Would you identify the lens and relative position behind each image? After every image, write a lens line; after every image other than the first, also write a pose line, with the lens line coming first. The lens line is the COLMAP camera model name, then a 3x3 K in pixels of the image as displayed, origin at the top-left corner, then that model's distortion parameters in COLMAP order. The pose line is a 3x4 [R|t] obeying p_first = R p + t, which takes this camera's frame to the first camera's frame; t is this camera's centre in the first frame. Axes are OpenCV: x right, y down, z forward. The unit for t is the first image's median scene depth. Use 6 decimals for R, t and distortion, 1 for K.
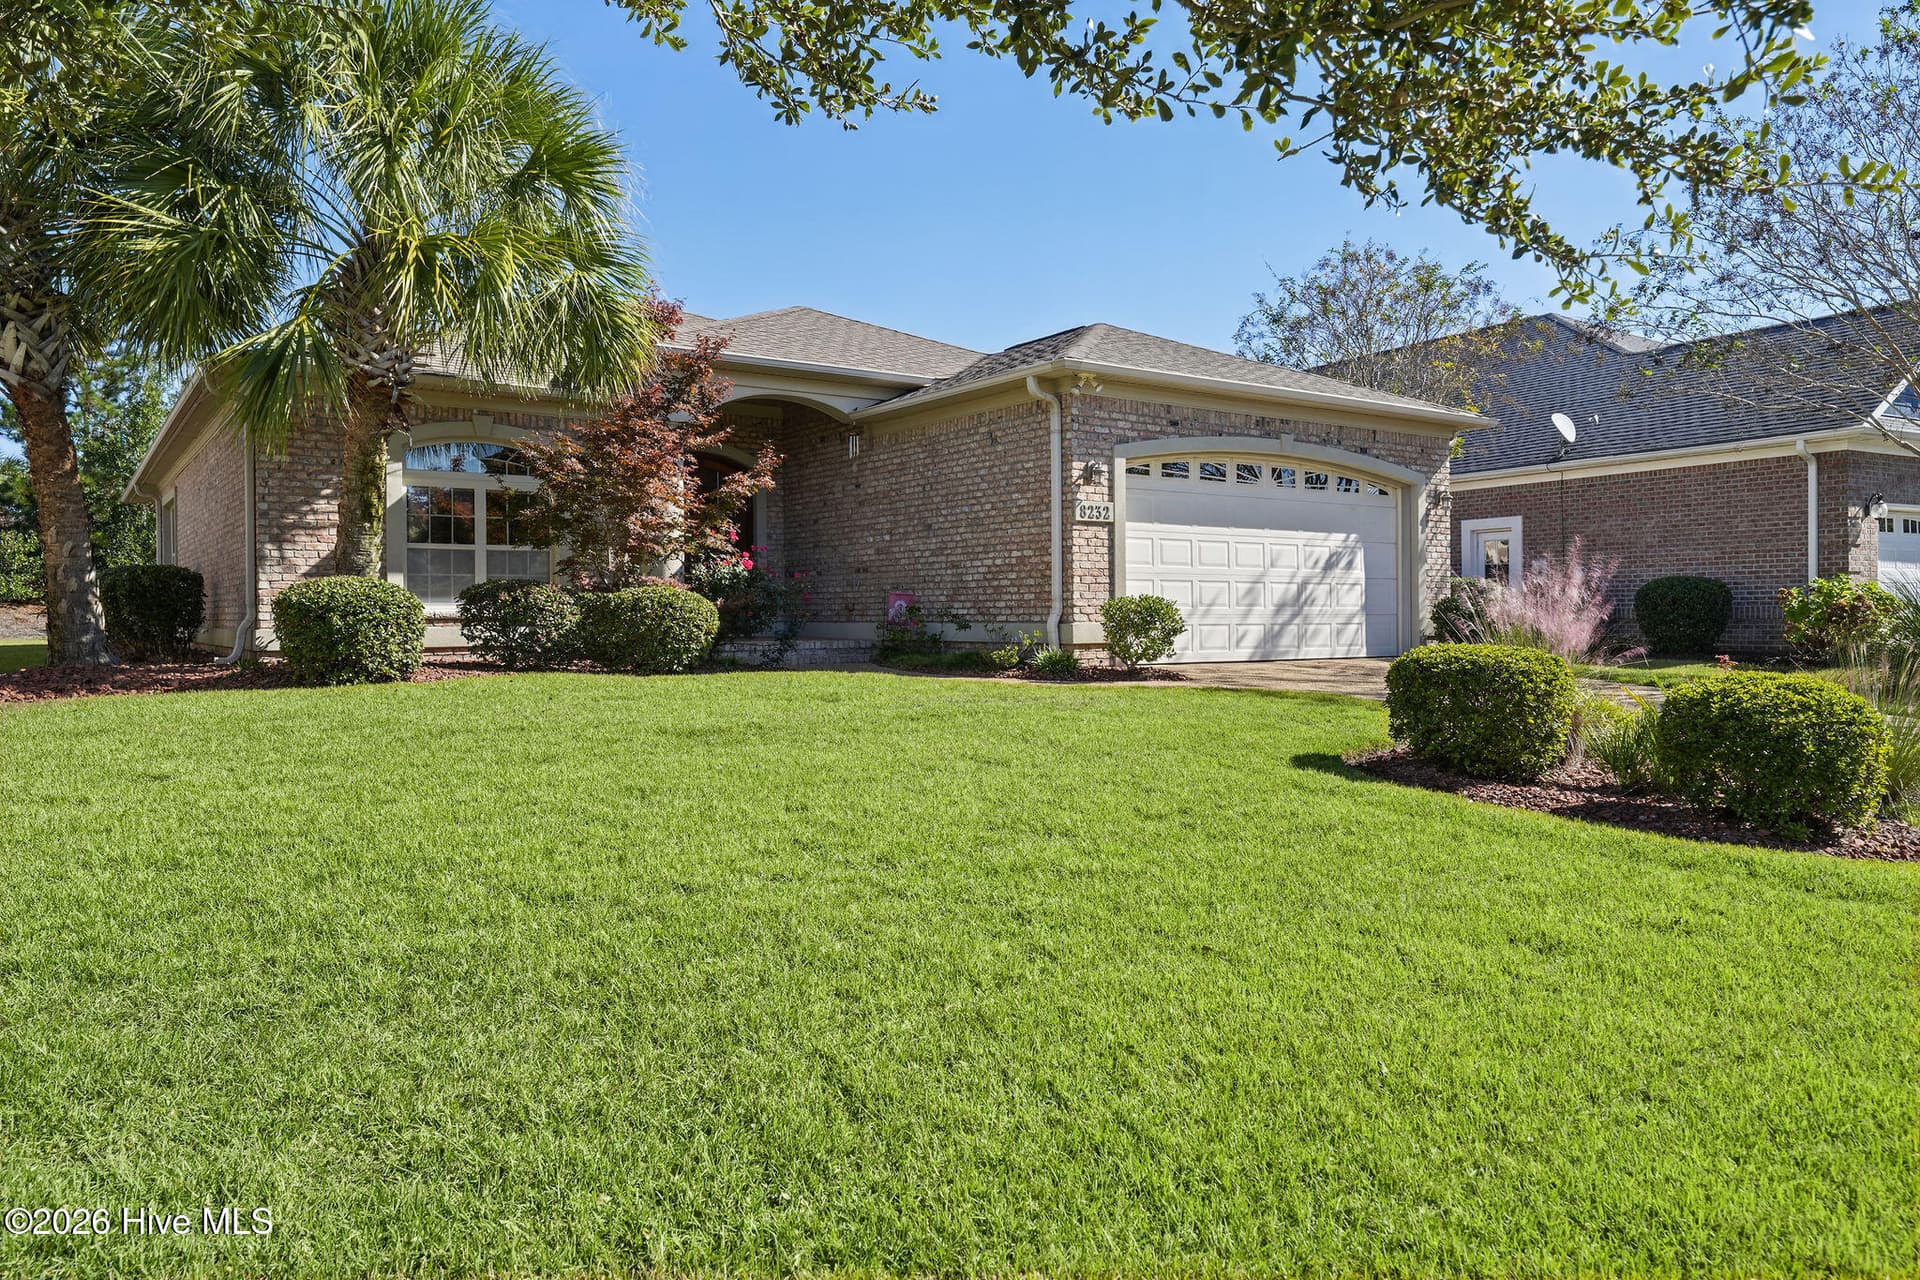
lens RADIAL K [[1317.6, 0, 960.4], [0, 1317.6, 600.8], [0, 0, 1]] dist [0.002690, -0.000382]
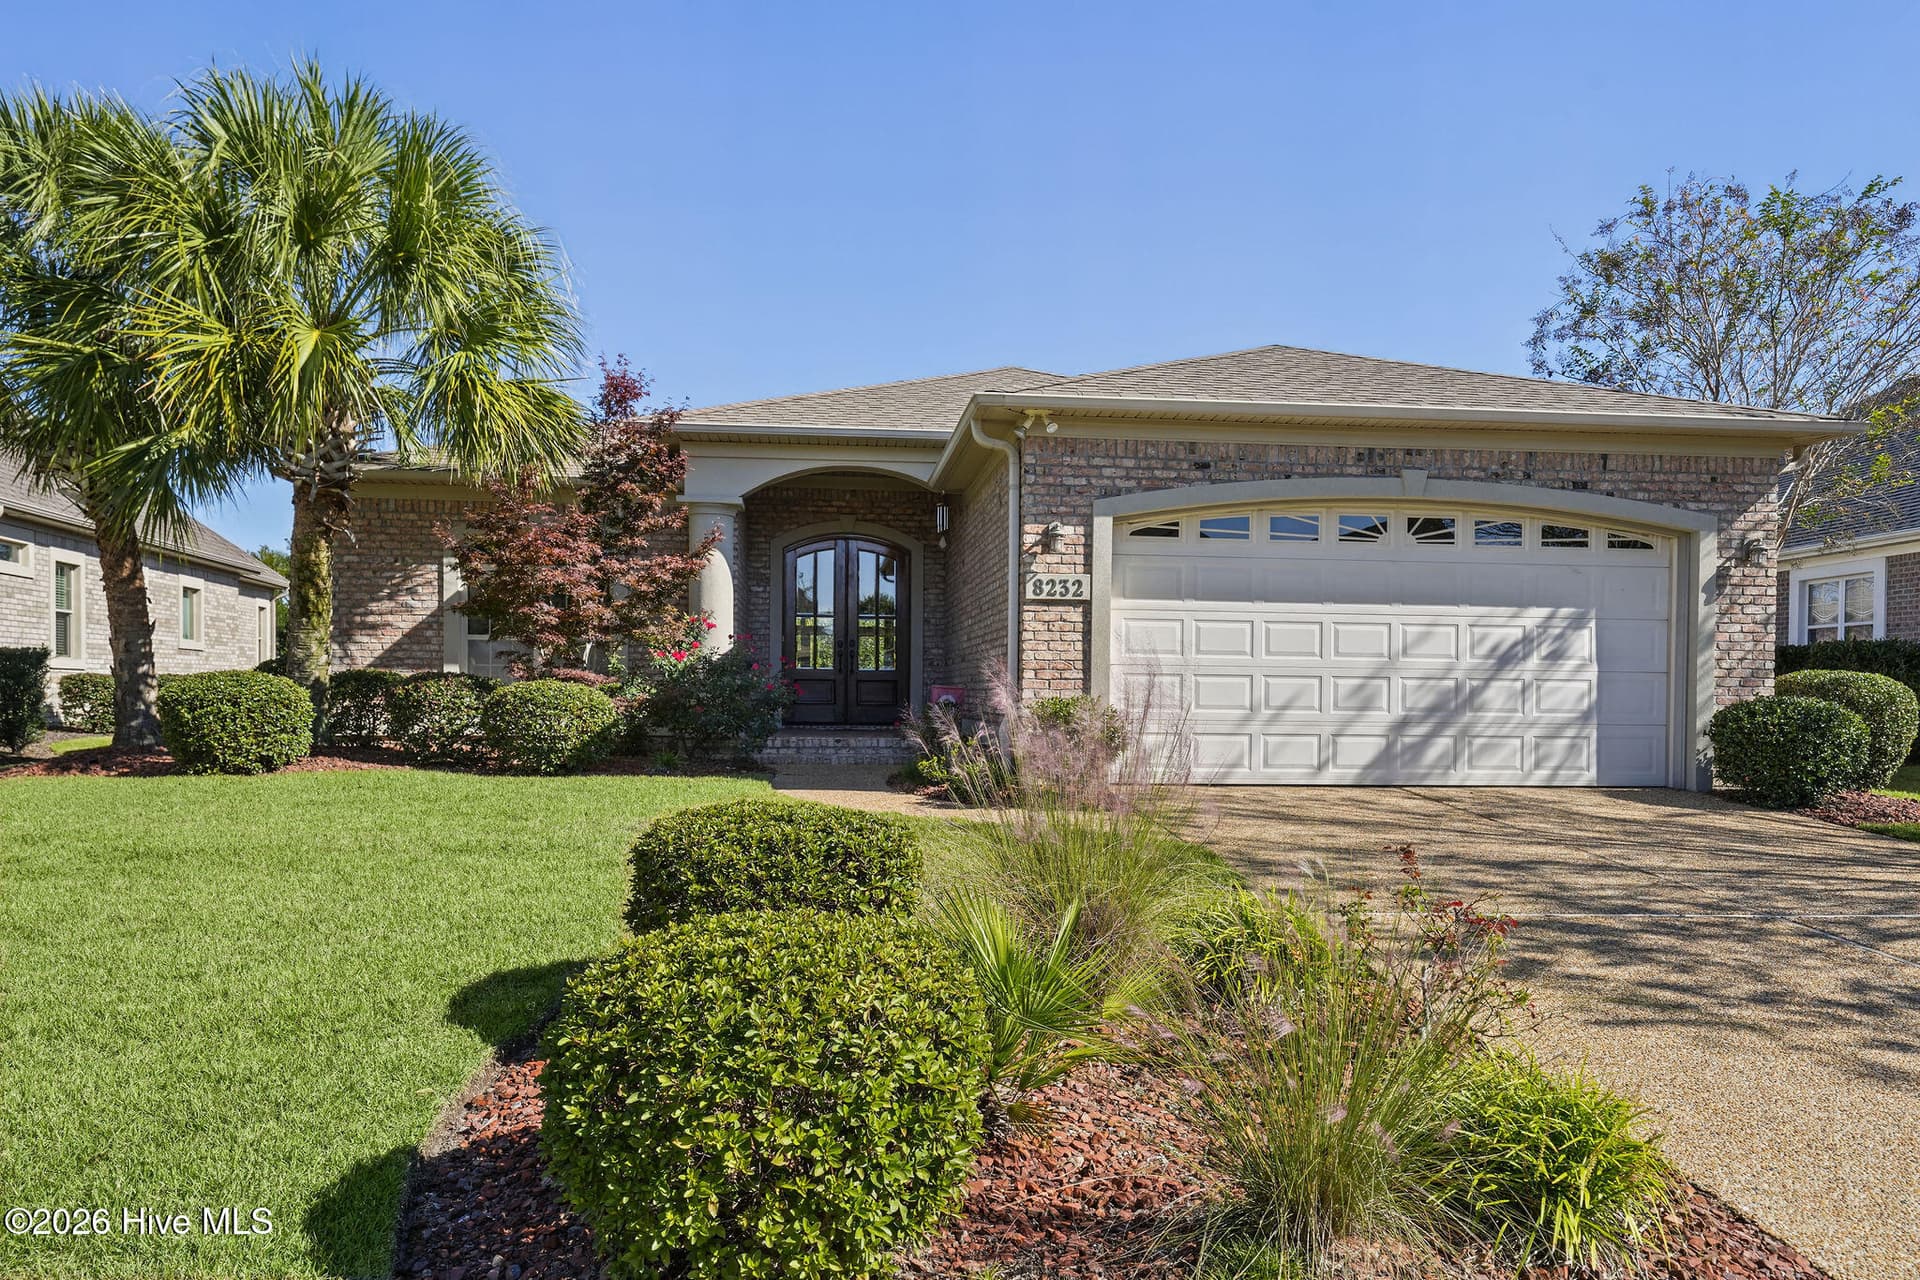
lens RADIAL K [[1319.7, 0, 958.4], [0, 1319.7, 705.8], [0, 0, 1]] dist [0.005514, 0.005054]
pose [[0.871973, 0.016730, -0.489268, 0.418352], [-0.008355, 0.999779, 0.019297, -0.011686], [0.489483, -0.012738, 0.871920, 0.279773]]
